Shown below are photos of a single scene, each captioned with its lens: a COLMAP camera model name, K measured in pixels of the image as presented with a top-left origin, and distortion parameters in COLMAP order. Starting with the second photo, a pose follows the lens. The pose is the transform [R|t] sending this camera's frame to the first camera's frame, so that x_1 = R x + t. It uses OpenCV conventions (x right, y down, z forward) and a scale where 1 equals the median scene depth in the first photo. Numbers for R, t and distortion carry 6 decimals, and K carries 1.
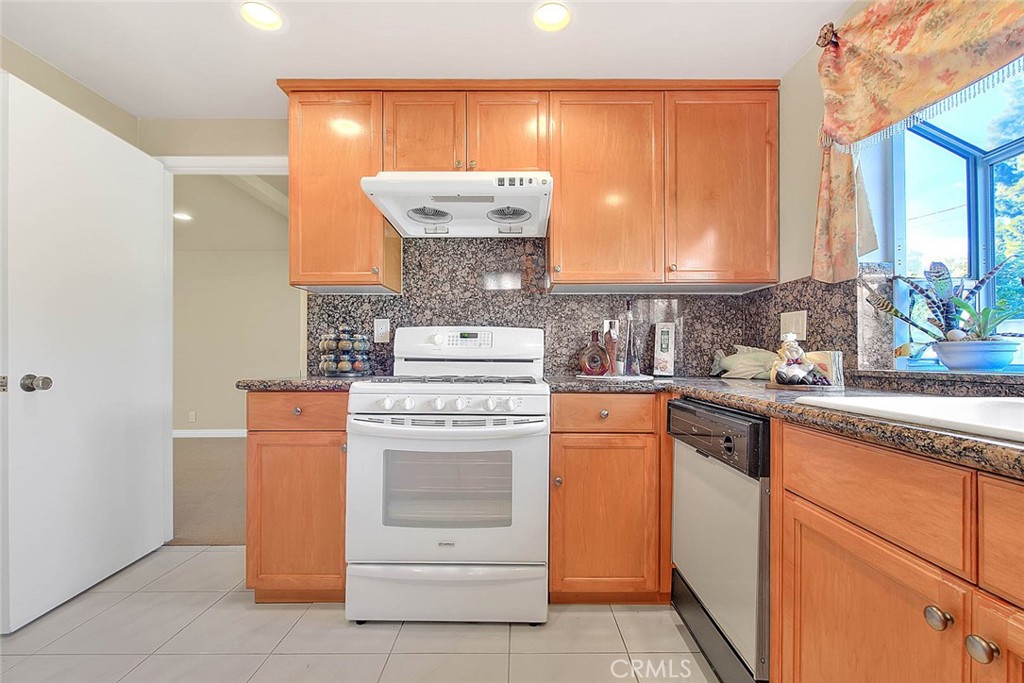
lens RADIAL K [[437.4, 0, 525.4], [0, 437.4, 353.8], [0, 0, 1]] dist [-0.000489, -0.002781]
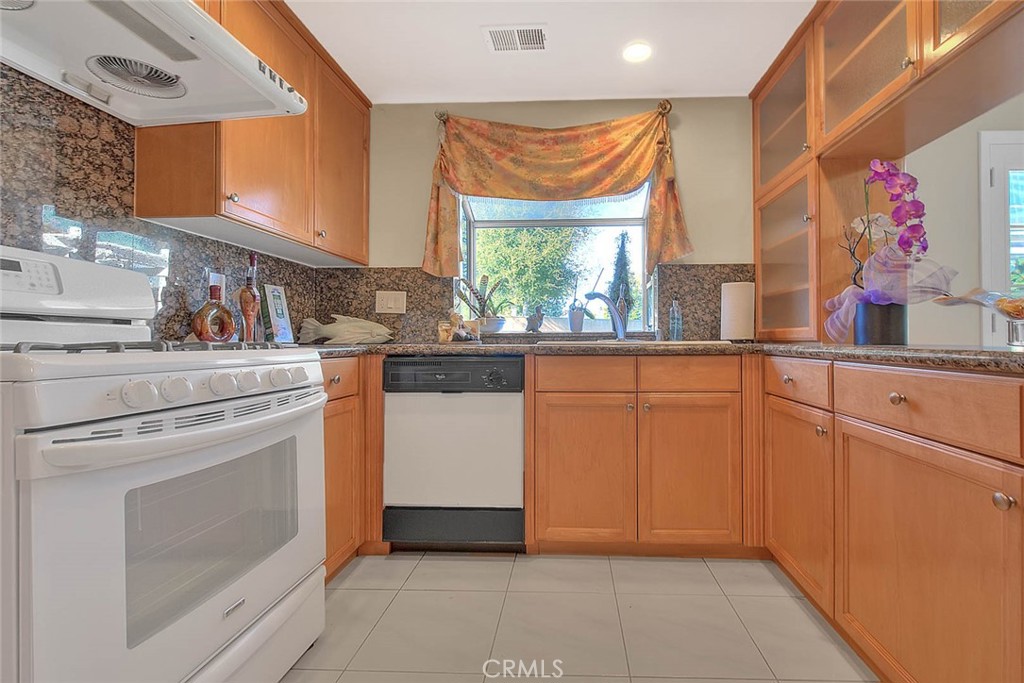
lens RADIAL K [[441.4, 0, 559.7], [0, 441.4, 331.8], [0, 0, 1]] dist [-0.001131, -0.001905]
pose [[0.037151, 0.016501, 0.999173, -0.691877], [-0.003153, 0.999861, -0.016395, 0.045570], [-0.999305, -0.002541, 0.037198, 0.450406]]
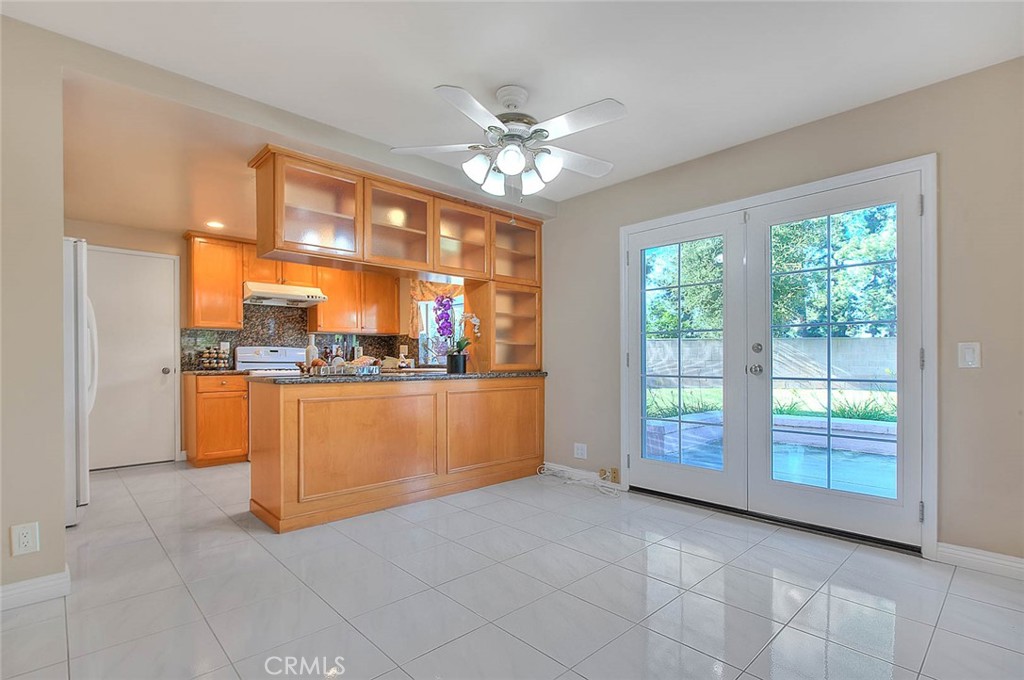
lens RADIAL K [[495.9, 0, 515.8], [0, 495.9, 359.6], [0, 0, 1]] dist [-0.001626, 0.000352]
pose [[0.729755, 0.000172, 0.683708, -1.134568], [-0.003182, 0.999990, 0.003145, -0.012708], [-0.683701, -0.004471, 0.729749, -1.981207]]
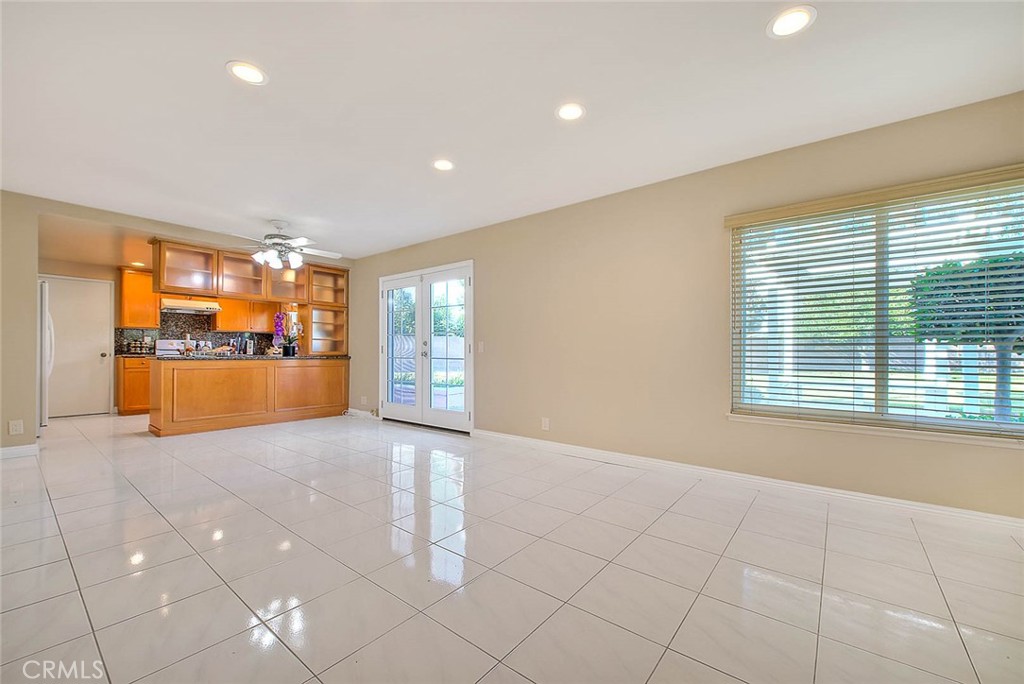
lens RADIAL K [[420.2, 0, 526.9], [0, 420.2, 351.7], [0, 0, 1]] dist [-0.003353, -0.002365]
pose [[0.622036, 0.006731, 0.782960, -1.221058], [-0.009789, 0.999952, -0.000820, 0.003783], [-0.782928, -0.007154, 0.622072, -3.707314]]
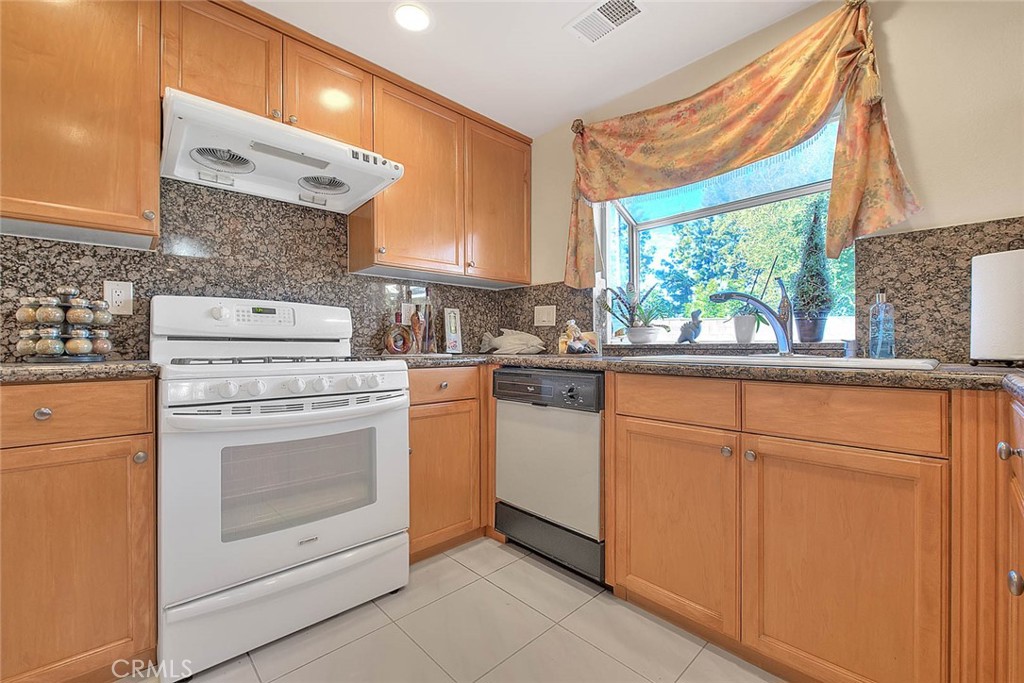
lens RADIAL K [[420.2, 0, 515.1], [0, 420.2, 340.9], [0, 0, 1]] dist [-0.003353, -0.002365]
pose [[0.725795, 0.003304, 0.687904, -0.406296], [-0.002236, 0.999995, -0.002444, 0.022290], [-0.687908, 0.000235, 0.725798, 0.070715]]
